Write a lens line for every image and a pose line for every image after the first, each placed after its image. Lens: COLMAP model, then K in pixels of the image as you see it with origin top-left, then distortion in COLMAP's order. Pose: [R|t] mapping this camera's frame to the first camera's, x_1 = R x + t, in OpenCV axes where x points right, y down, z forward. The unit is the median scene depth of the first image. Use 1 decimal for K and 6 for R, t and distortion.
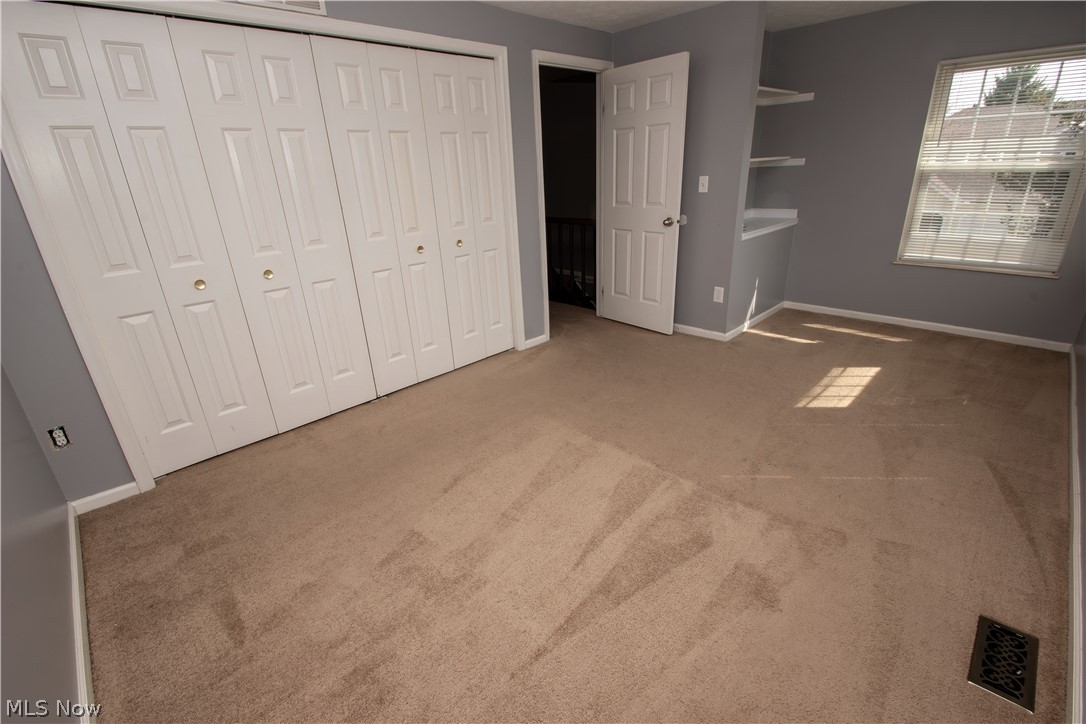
lens RADIAL K [[478.9, 0, 546.2], [0, 478.9, 360.7], [0, 0, 1]] dist [0.011982, -0.016152]
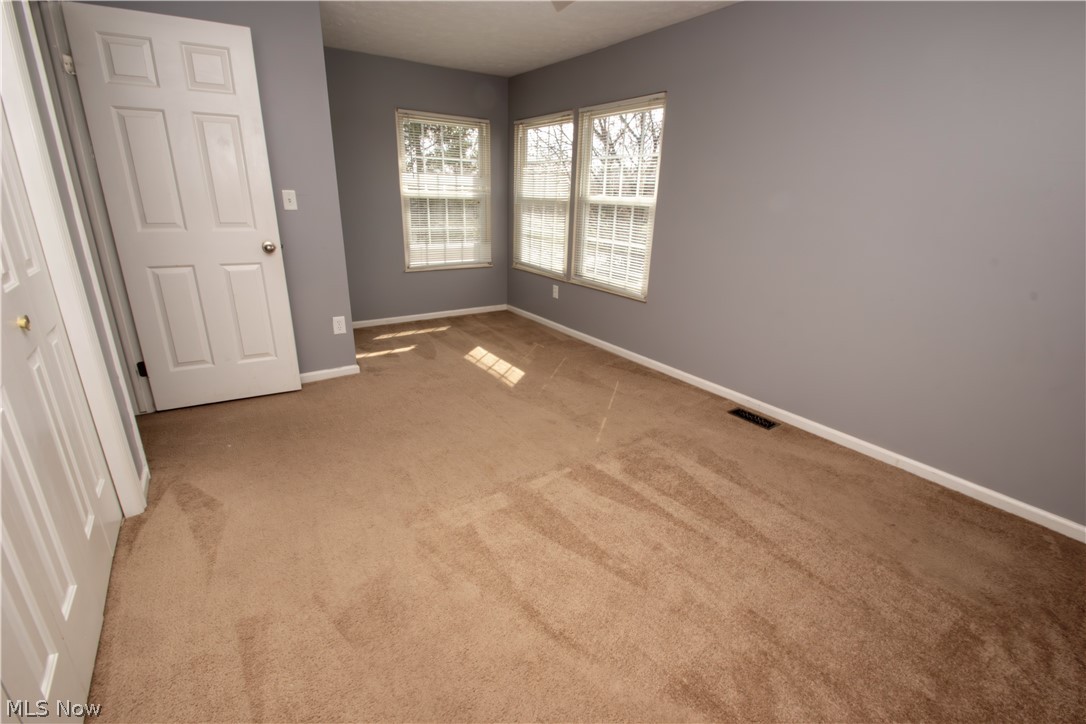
lens RADIAL K [[478.9, 0, 546.2], [0, 478.9, 360.7], [0, 0, 1]] dist [0.011982, -0.016152]
pose [[0.167823, -0.277623, 0.945918, -0.437780], [0.330313, 0.919897, 0.211382, -0.141986], [-0.928832, 0.276974, 0.246082, 0.458204]]
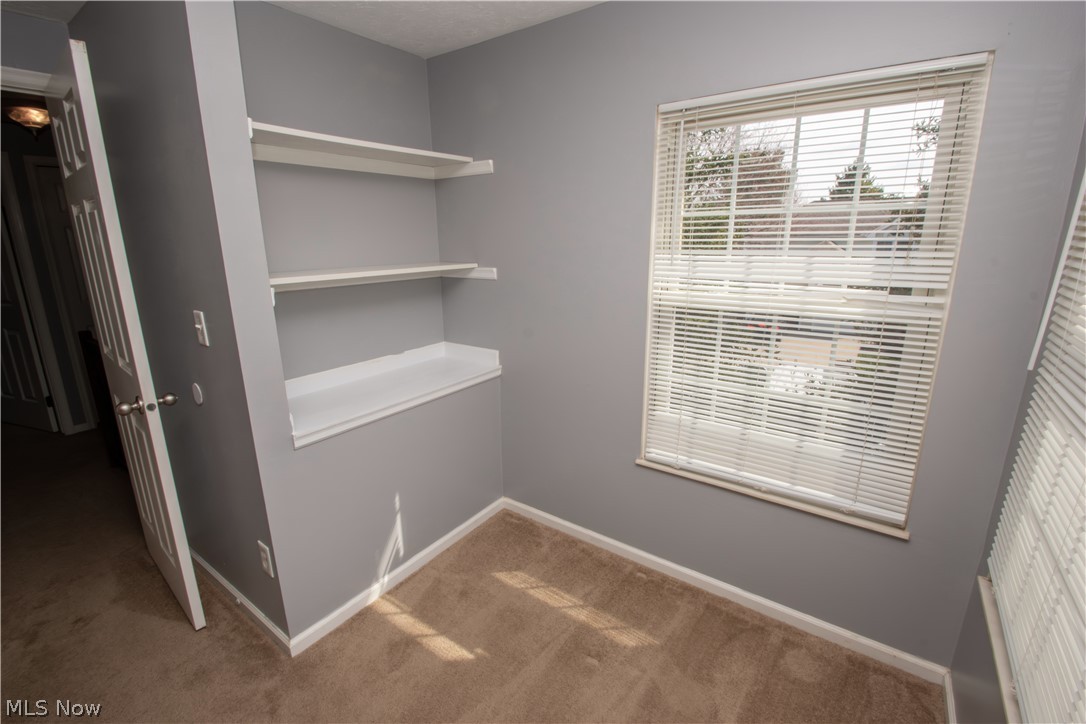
lens RADIAL K [[478.9, 0, 546.2], [0, 478.9, 360.7], [0, 0, 1]] dist [0.011982, -0.016152]
pose [[0.984879, -0.004831, 0.173177, 0.555641], [0.027916, 0.990974, -0.131117, -0.261995], [-0.170980, 0.133968, 0.976124, 0.494583]]
